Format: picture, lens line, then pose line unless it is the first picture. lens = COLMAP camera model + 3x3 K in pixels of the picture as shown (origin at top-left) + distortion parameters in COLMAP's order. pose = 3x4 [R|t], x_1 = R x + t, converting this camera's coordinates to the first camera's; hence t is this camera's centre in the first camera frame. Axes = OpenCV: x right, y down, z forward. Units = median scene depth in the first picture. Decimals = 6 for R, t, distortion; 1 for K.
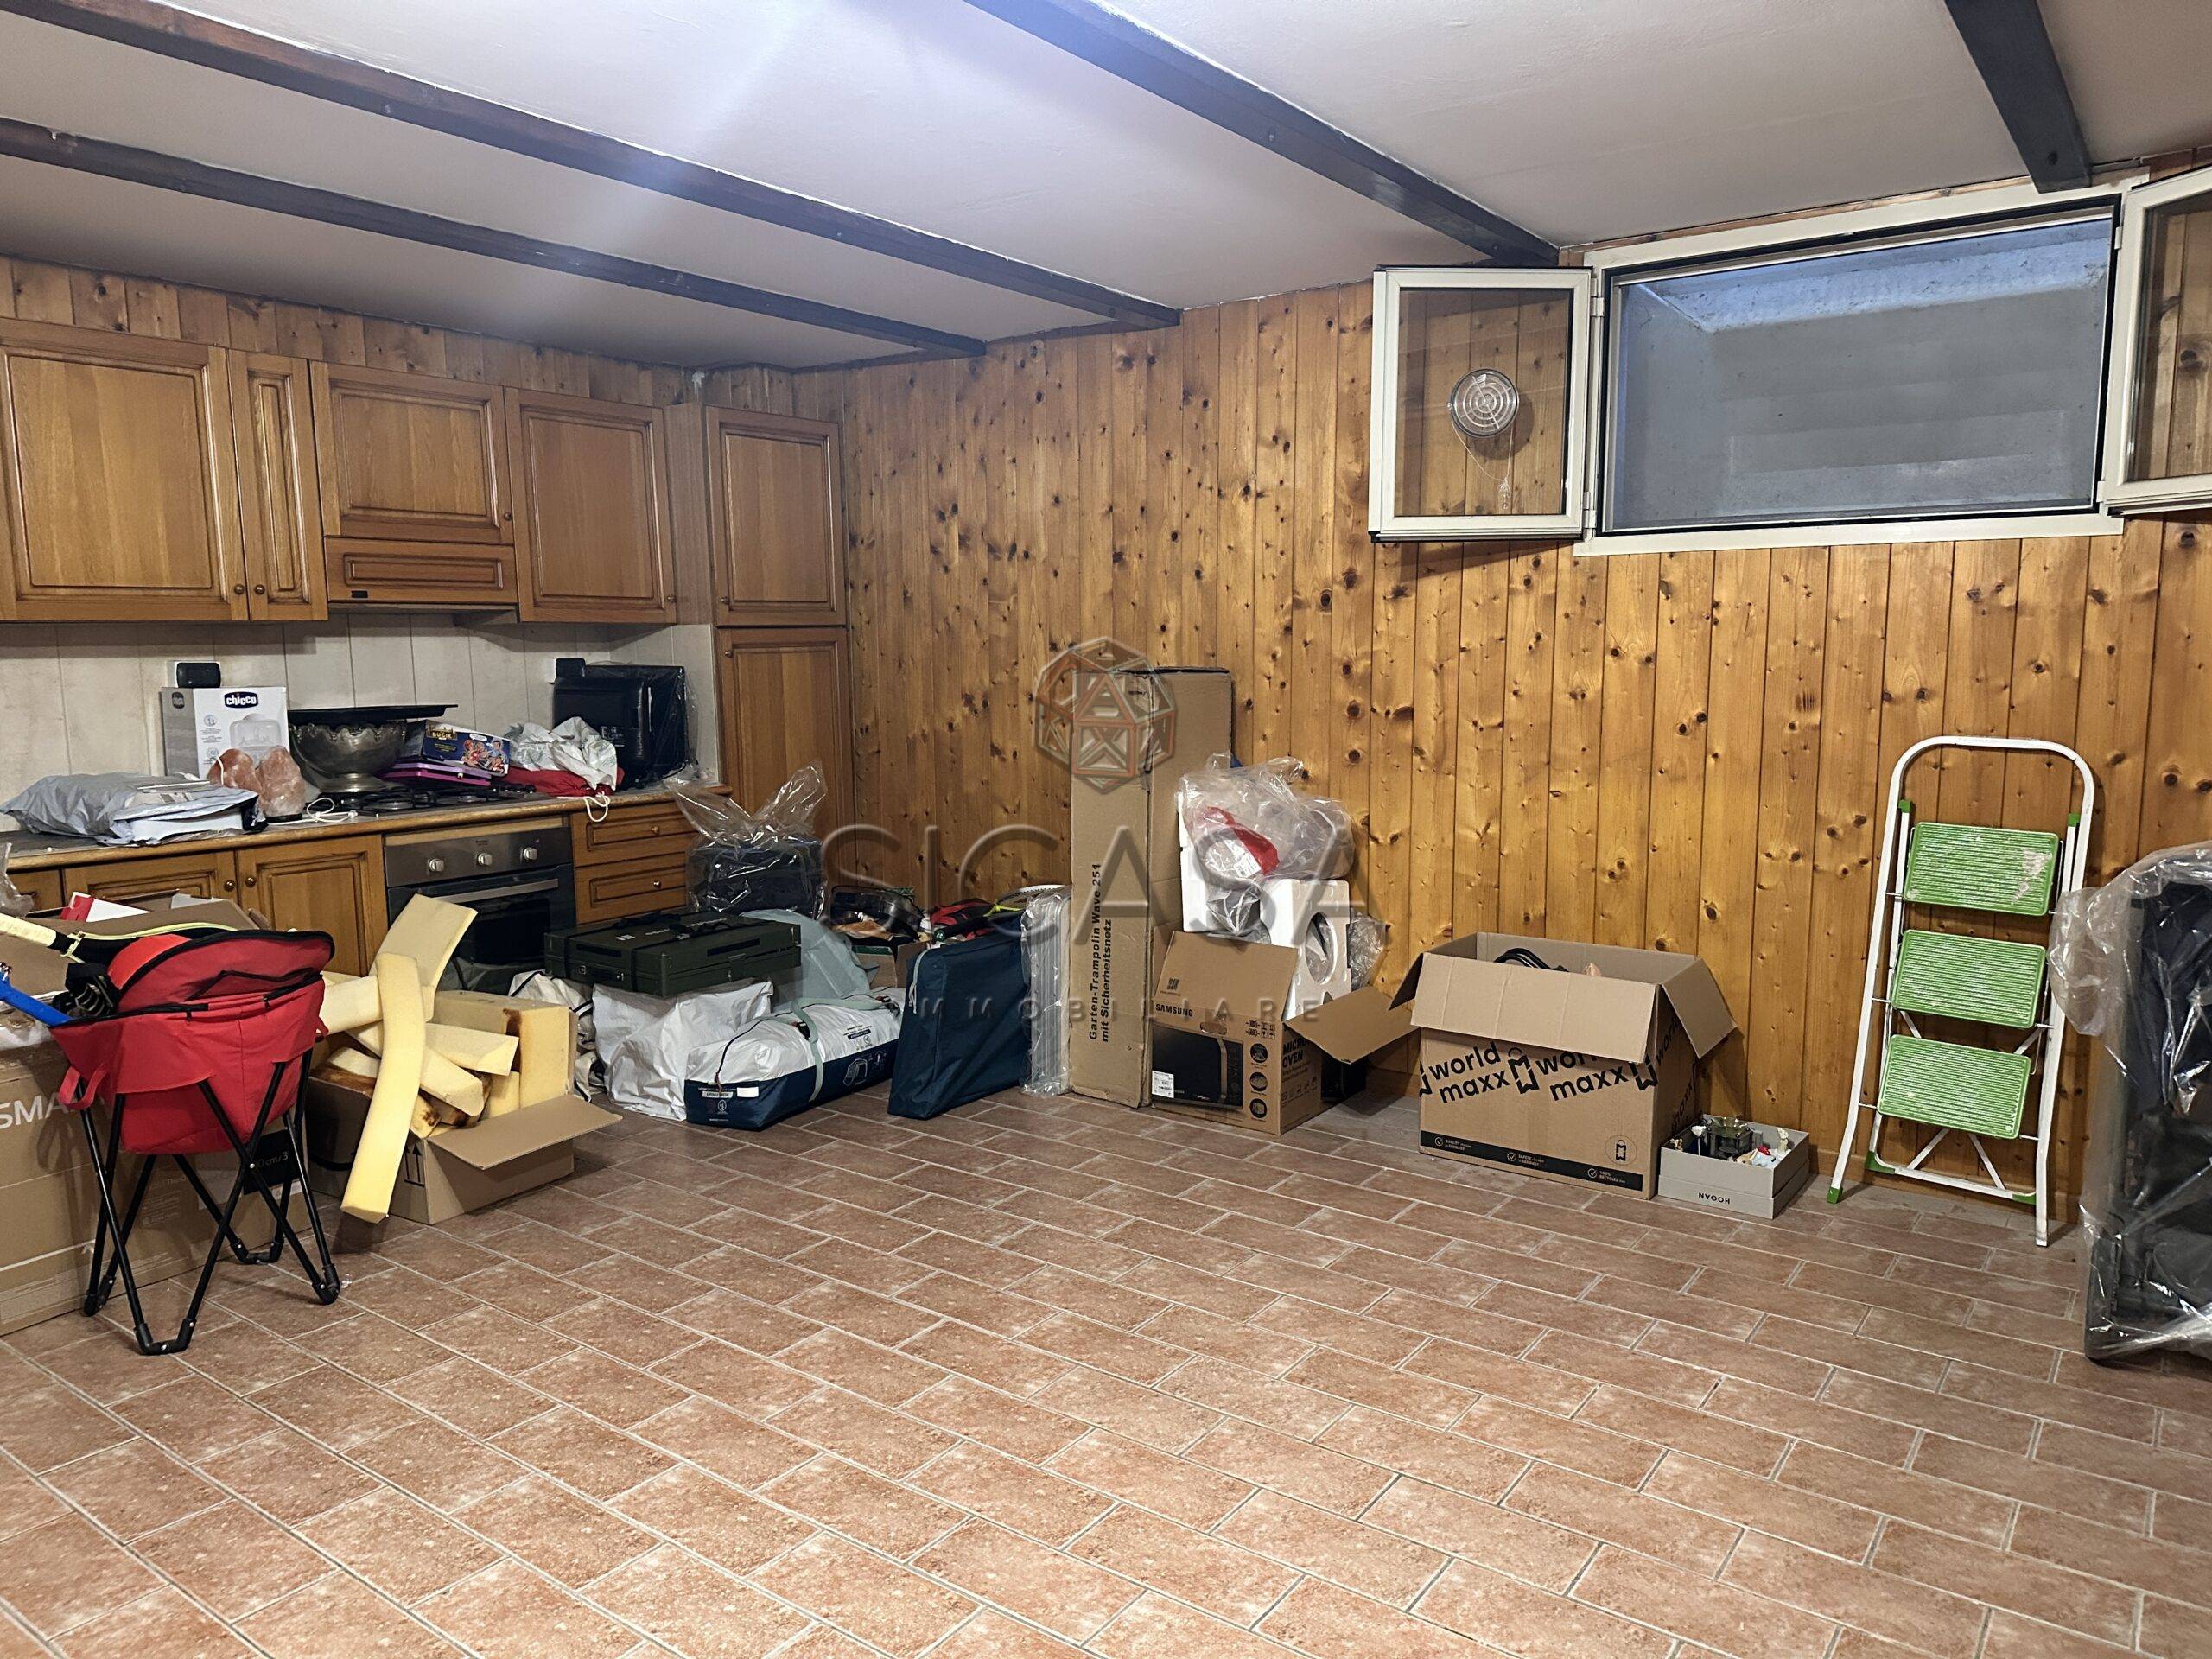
lens RADIAL K [[1542.5, 0, 1112.7], [0, 1542.5, 843.9], [0, 0, 1]] dist [0.055073, -0.063771]
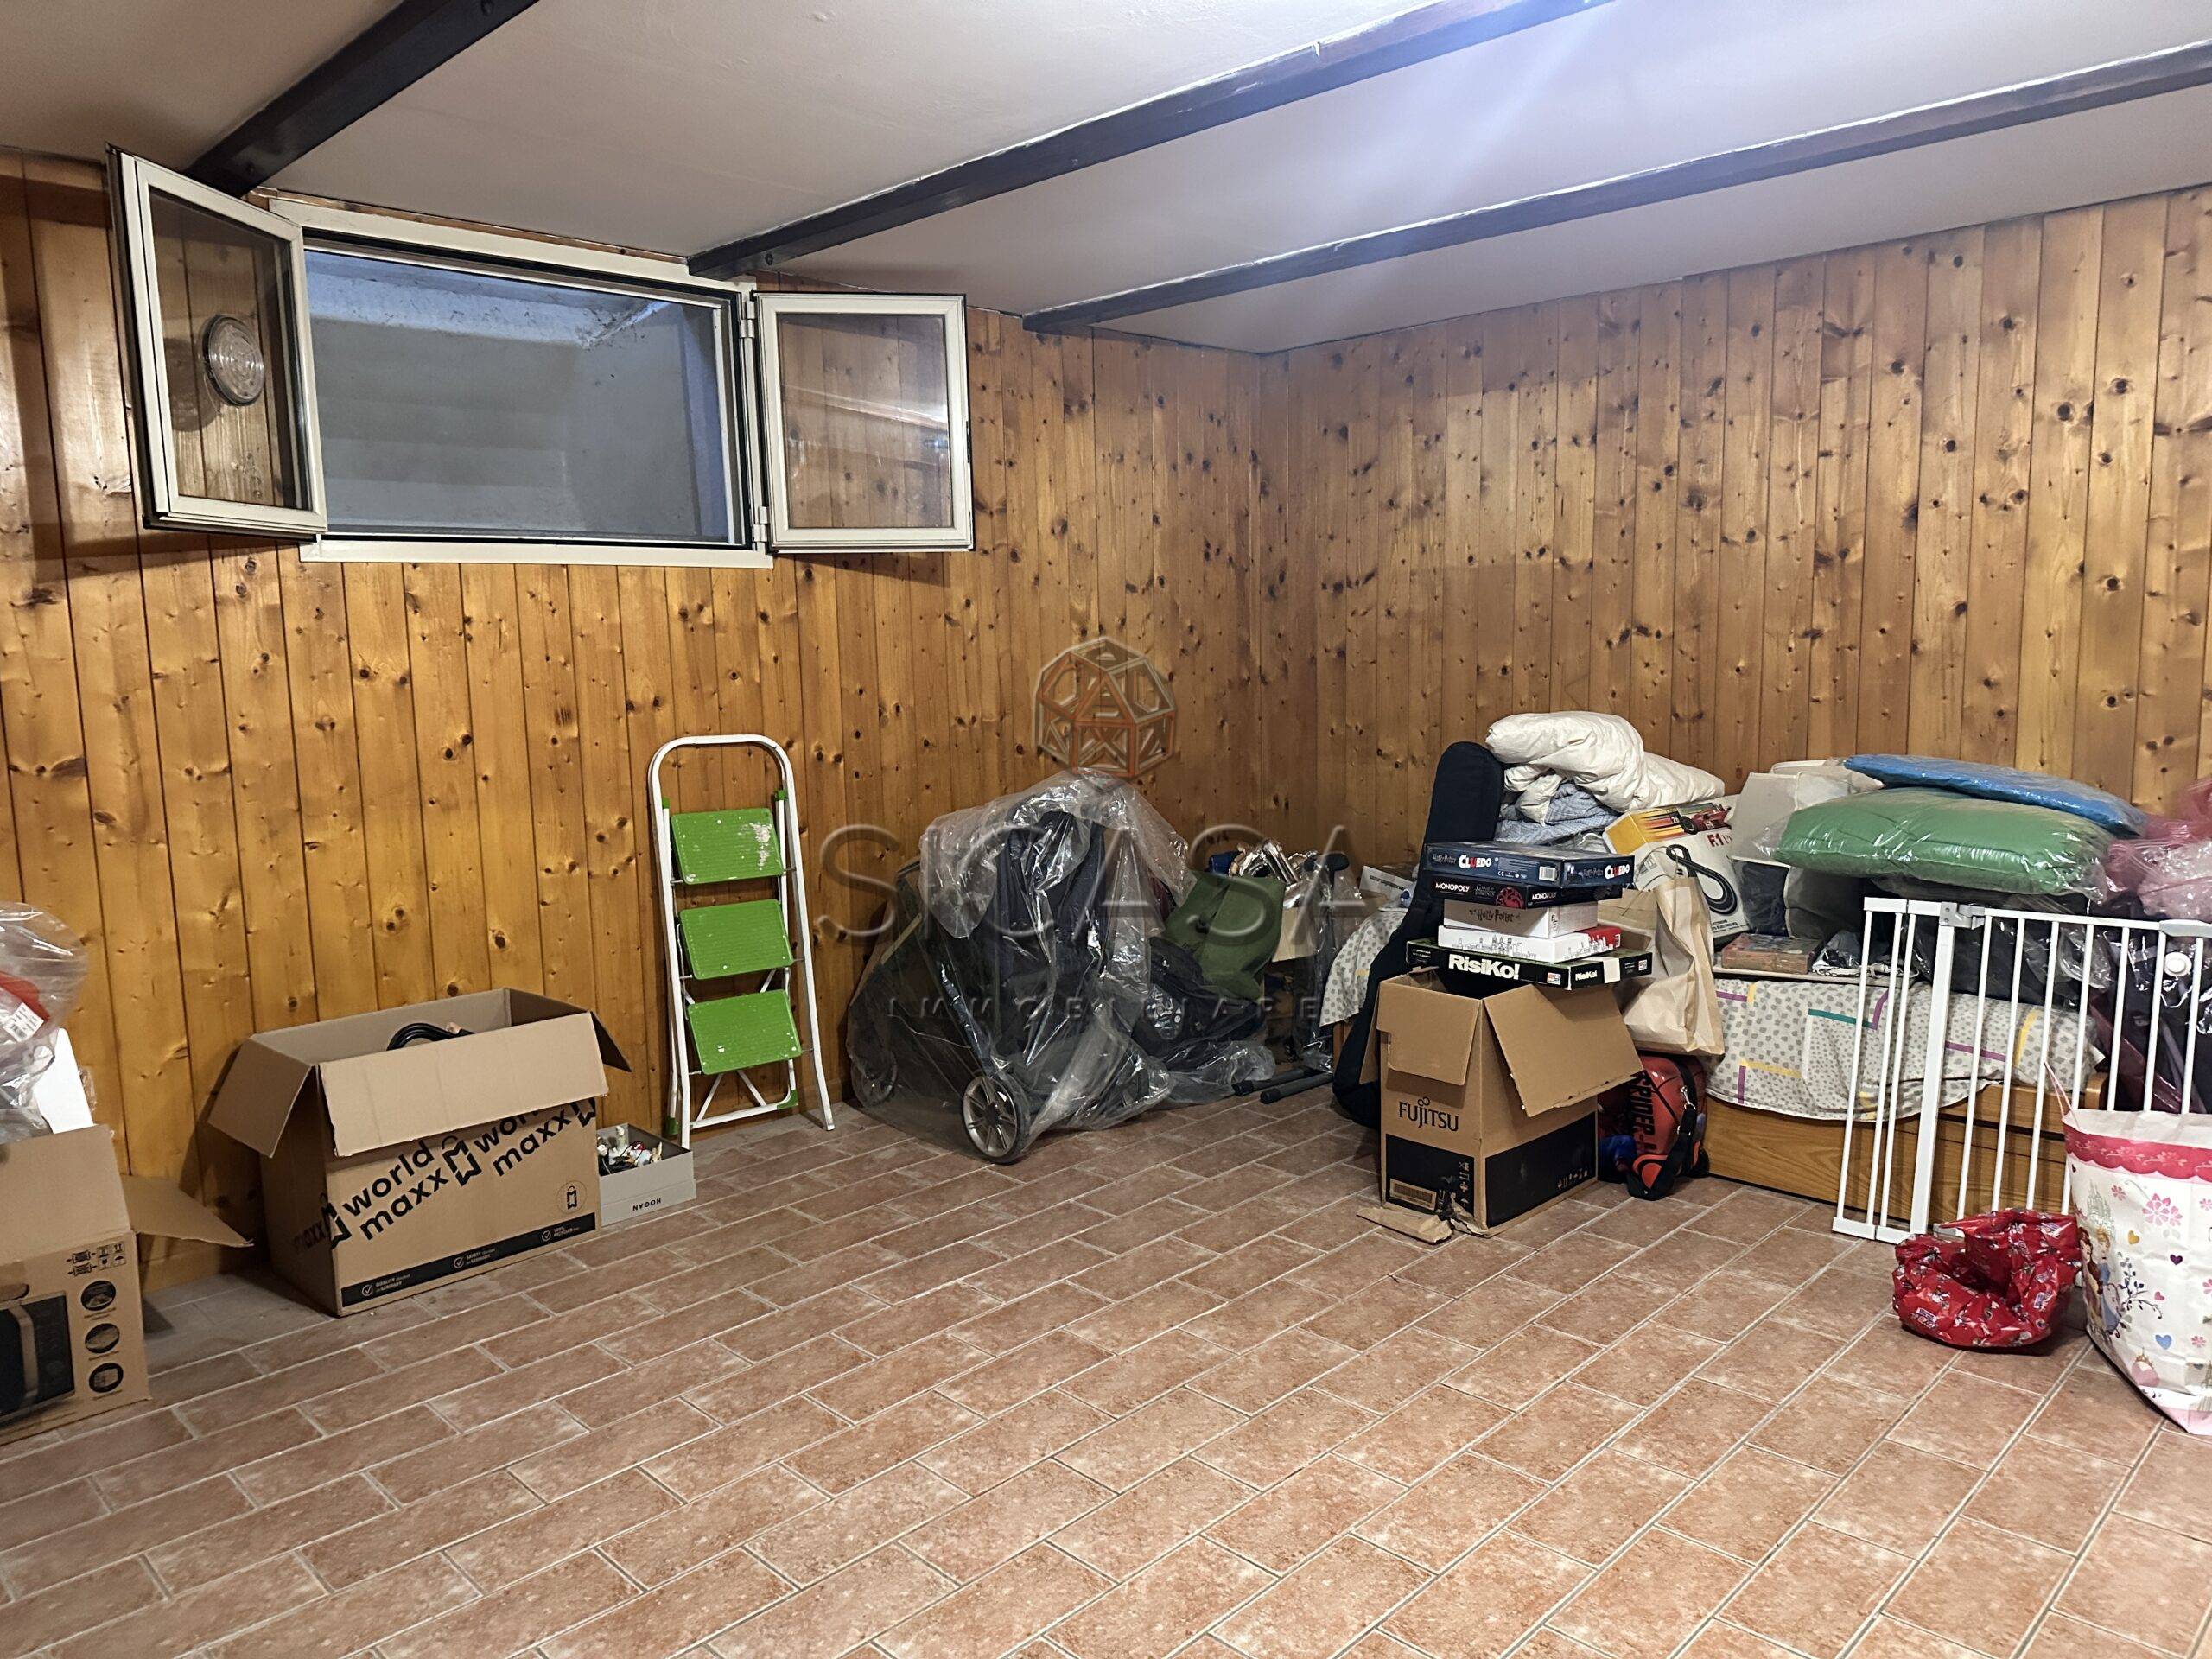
lens RADIAL K [[1541.3, 0, 1106.0], [0, 1541.3, 829.5], [0, 0, 1]] dist [0.077317, -0.062352]
pose [[0.162563, -0.128542, 0.978289, -0.502786], [0.148031, 0.983434, 0.104619, -0.071265], [-0.975531, 0.127810, 0.178899, 0.472746]]
